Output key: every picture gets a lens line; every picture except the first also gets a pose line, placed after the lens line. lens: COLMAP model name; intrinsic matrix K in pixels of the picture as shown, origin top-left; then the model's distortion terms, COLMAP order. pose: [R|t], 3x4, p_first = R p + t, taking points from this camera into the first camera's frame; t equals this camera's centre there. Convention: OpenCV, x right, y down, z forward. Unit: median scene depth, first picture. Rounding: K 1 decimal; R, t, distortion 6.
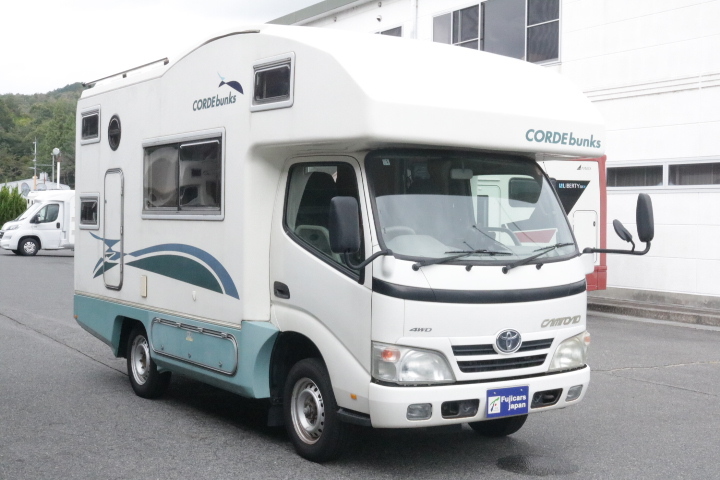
lens RADIAL K [[1049.5, 0, 360.0], [0, 1049.5, 240.0], [0, 0, 1]] dist [-0.035490, -0.045453]
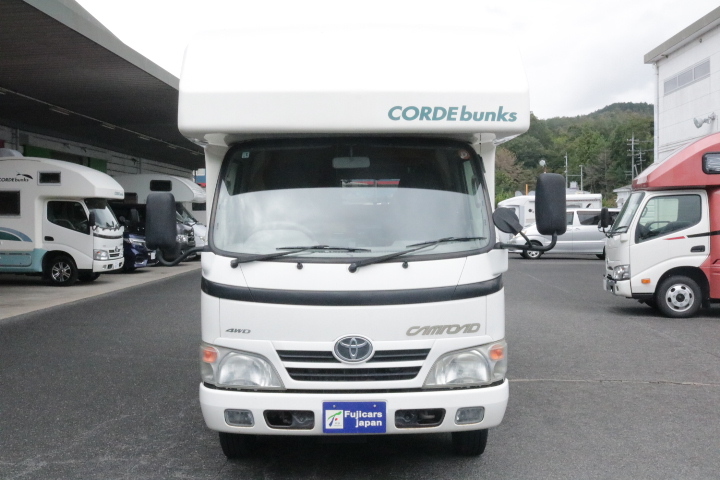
lens RADIAL K [[885.0, 0, 360.0], [0, 885.0, 240.0], [0, 0, 1]] dist [-0.086926, 0.001723]
pose [[0.822920, -0.007786, -0.568104, 0.550648], [0.008557, 0.999963, -0.001309, 0.005647], [0.568092, -0.003784, 0.822956, 0.379310]]
